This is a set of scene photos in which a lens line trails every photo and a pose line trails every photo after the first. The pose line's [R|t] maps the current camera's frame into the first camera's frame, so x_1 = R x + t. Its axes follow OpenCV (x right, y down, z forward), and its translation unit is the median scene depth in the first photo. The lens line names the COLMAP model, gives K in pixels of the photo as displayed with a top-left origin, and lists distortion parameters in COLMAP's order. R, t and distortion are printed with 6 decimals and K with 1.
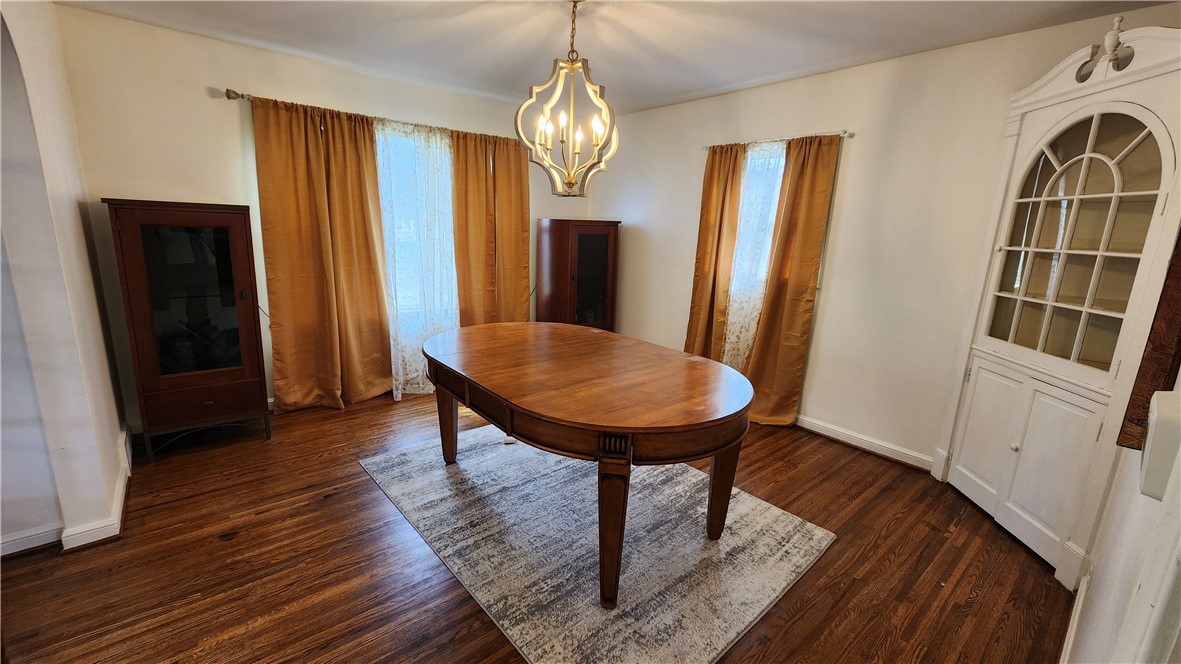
lens RADIAL K [[488.7, 0, 590.5], [0, 488.7, 332.0], [0, 0, 1]] dist [-0.002053, -0.000564]
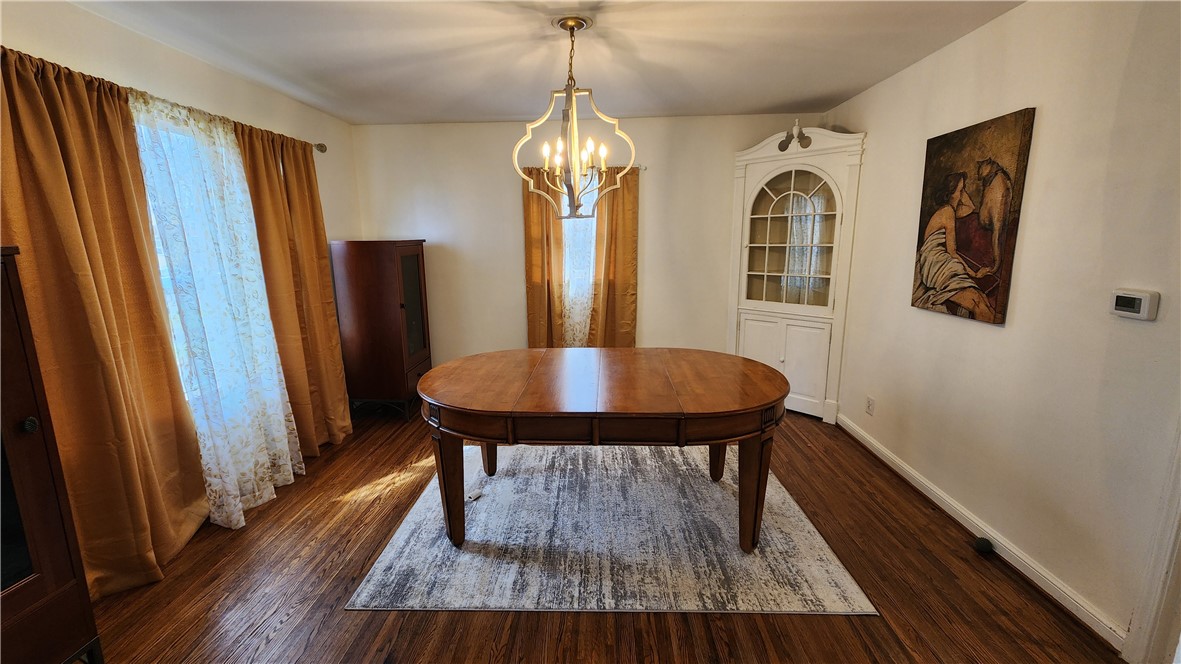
lens RADIAL K [[477.5, 0, 590.5], [0, 477.5, 332.0], [0, 0, 1]] dist [-0.000460, -0.000101]
pose [[0.676068, -0.186172, 0.712932, -0.664265], [0.193874, 0.978407, 0.071648, -0.097052], [-0.710876, 0.089780, 0.697563, 0.263405]]
